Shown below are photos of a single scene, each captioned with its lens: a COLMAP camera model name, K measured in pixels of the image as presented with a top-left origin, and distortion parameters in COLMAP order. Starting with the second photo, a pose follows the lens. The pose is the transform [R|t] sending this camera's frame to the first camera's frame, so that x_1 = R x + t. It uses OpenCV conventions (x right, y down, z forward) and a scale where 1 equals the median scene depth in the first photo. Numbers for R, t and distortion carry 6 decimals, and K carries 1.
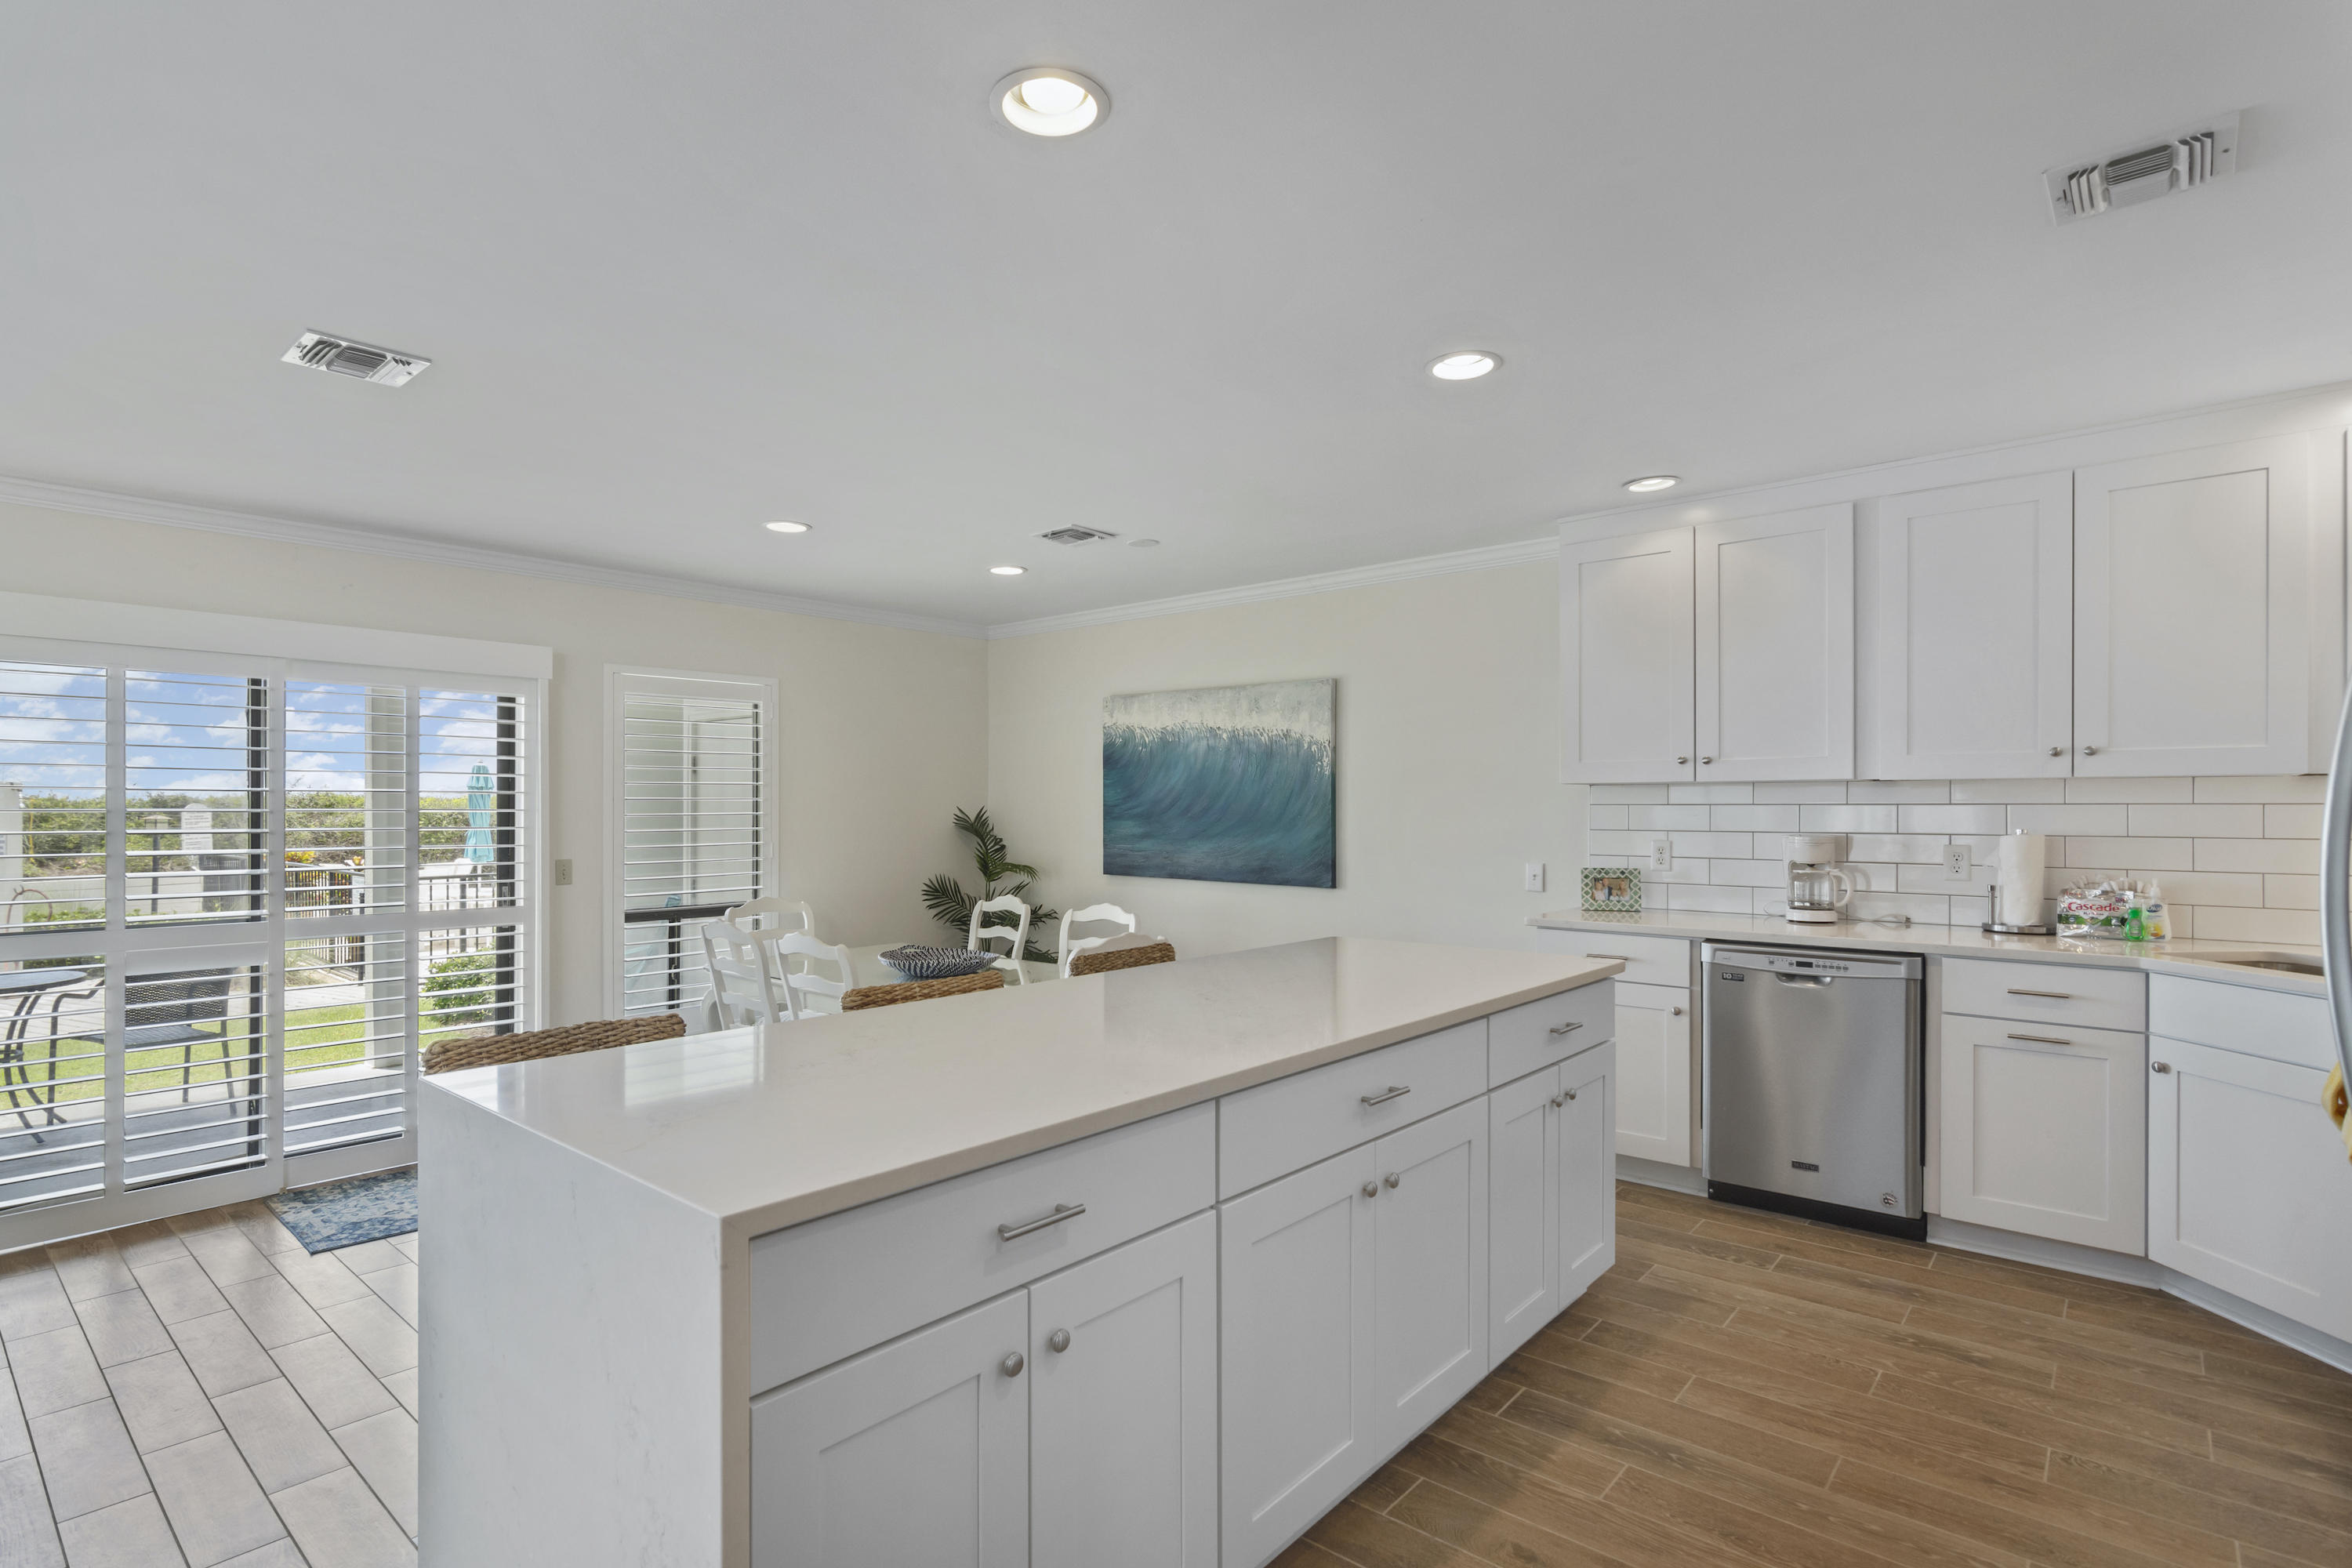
lens RADIAL K [[1138.5, 0, 1181.9], [0, 1138.5, 803.8], [0, 0, 1]] dist [-0.004697, -0.000756]
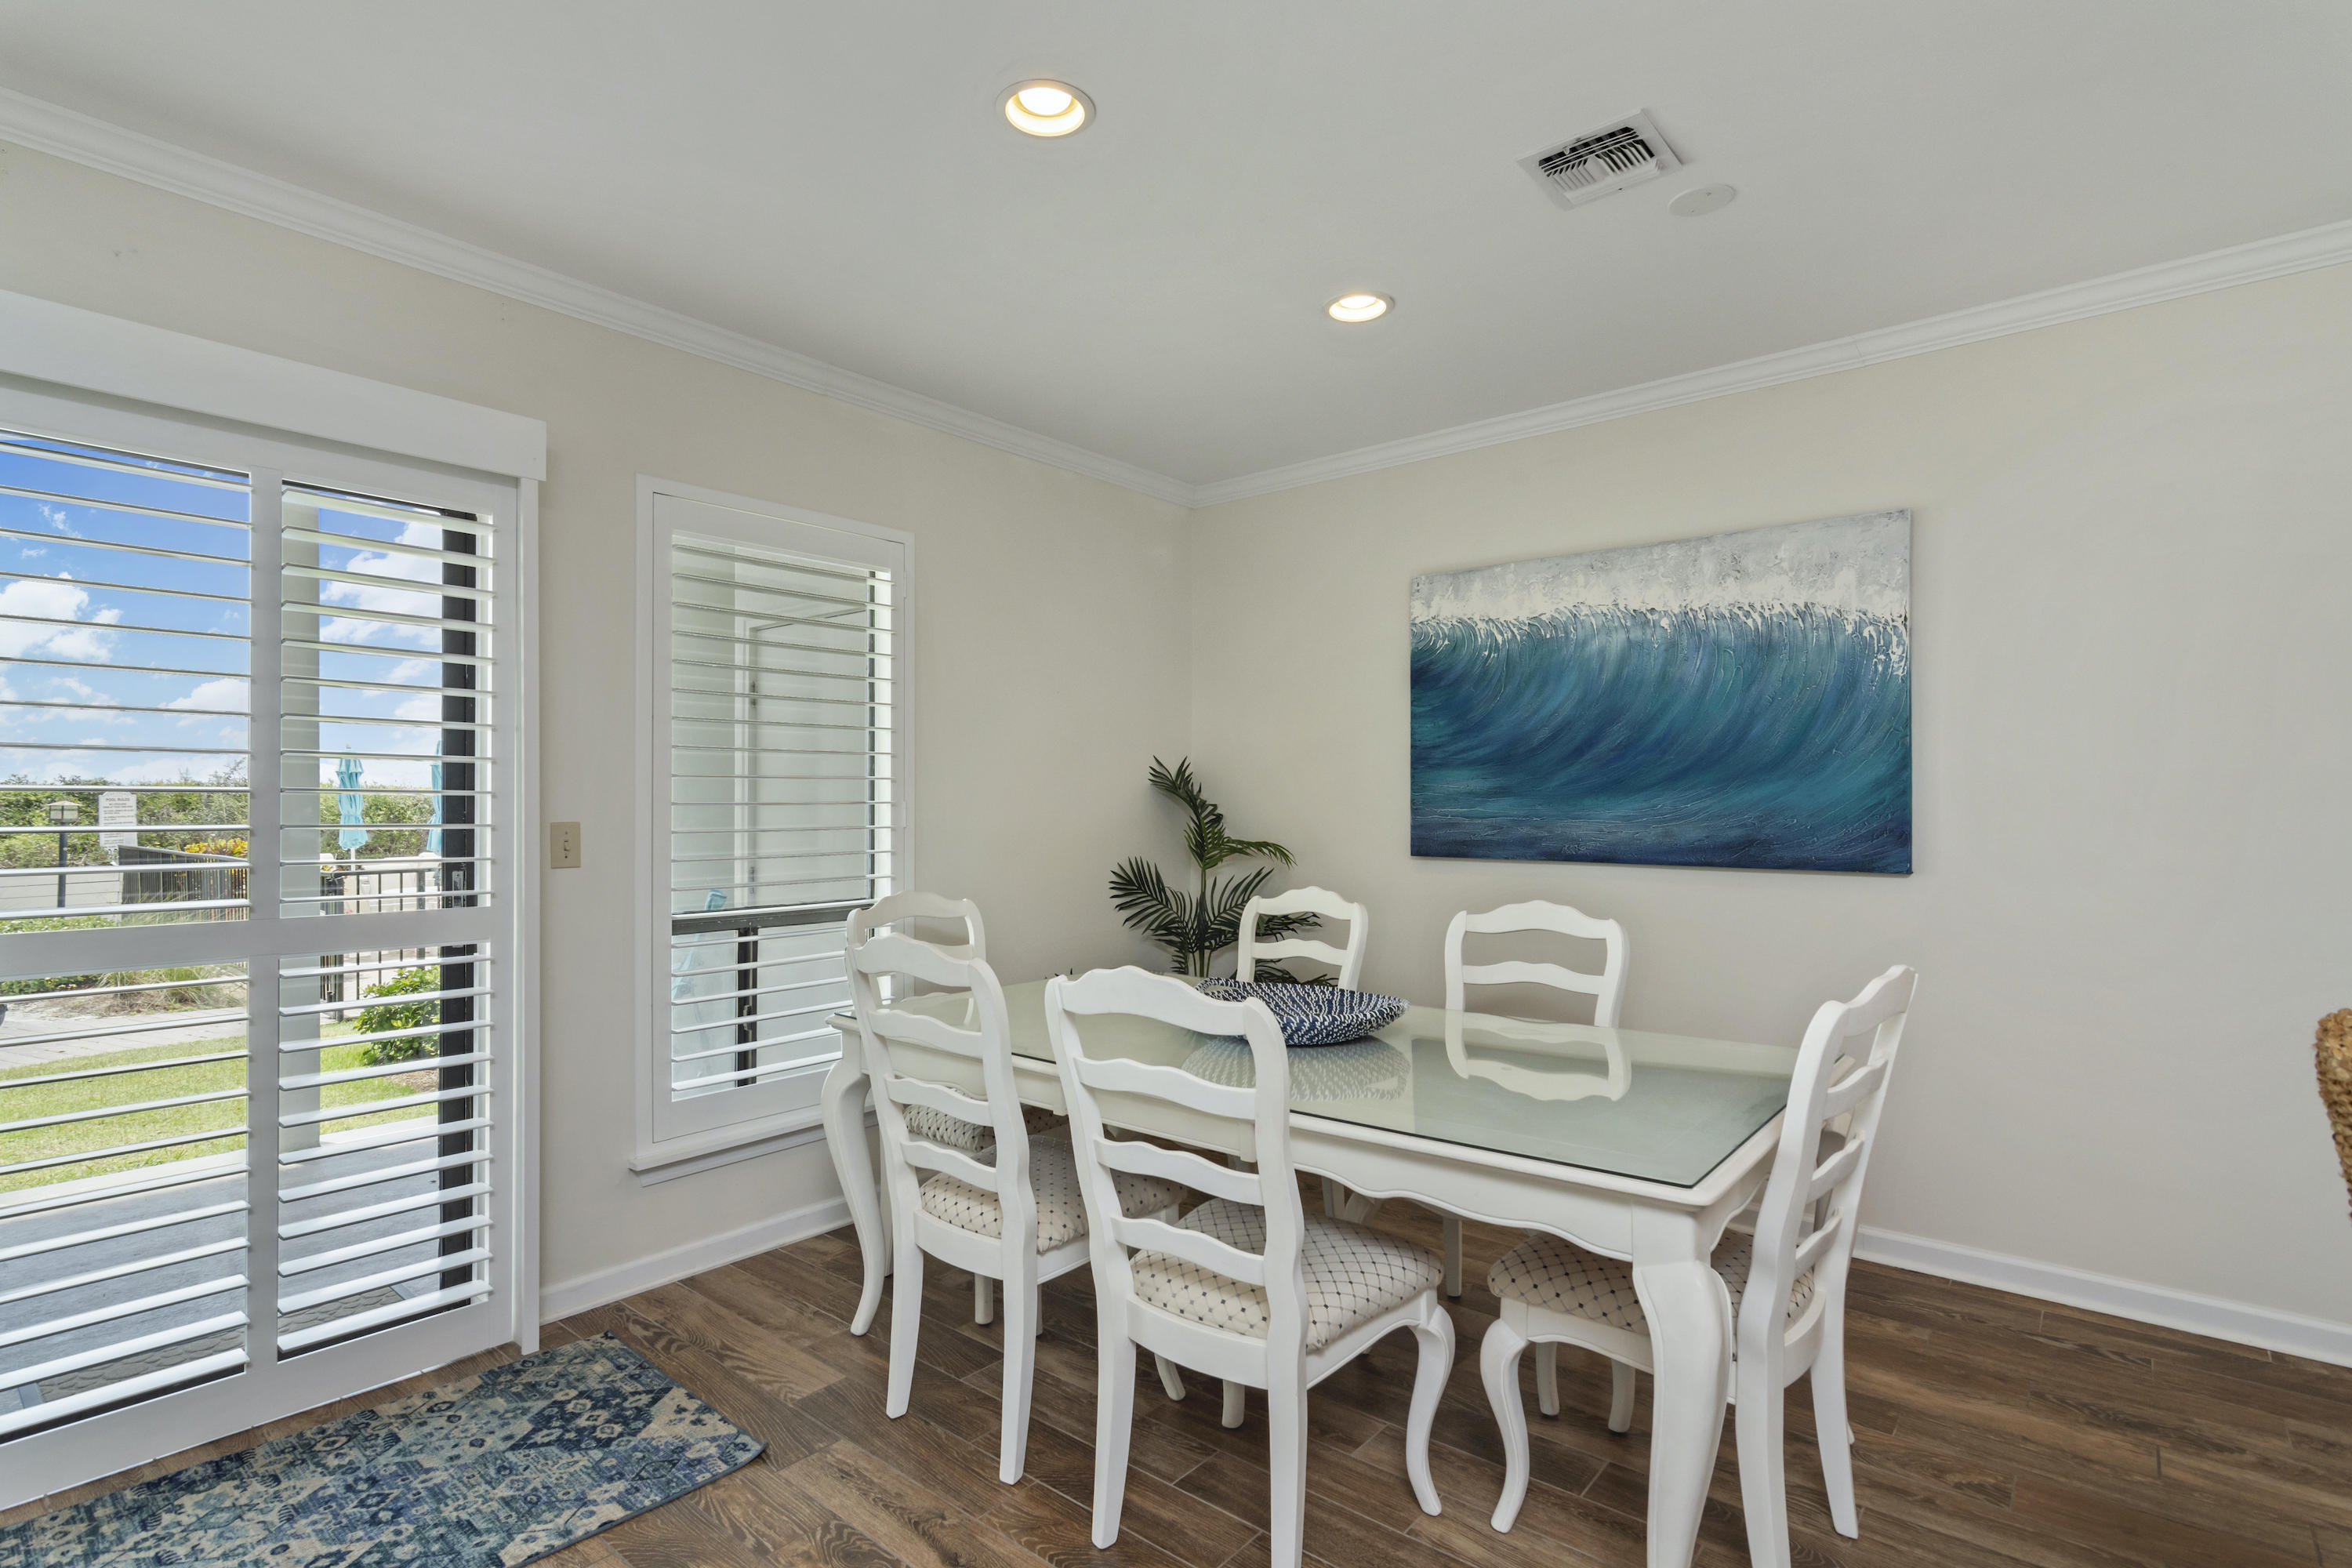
lens RADIAL K [[1138.5, 0, 1168.8], [0, 1138.5, 787.9], [0, 0, 1]] dist [-0.004697, -0.000756]
pose [[0.999998, -0.001344, 0.001621, -0.227247], [0.001367, 0.999897, -0.014310, 0.036361], [-0.001601, 0.014312, 0.999896, 0.403437]]
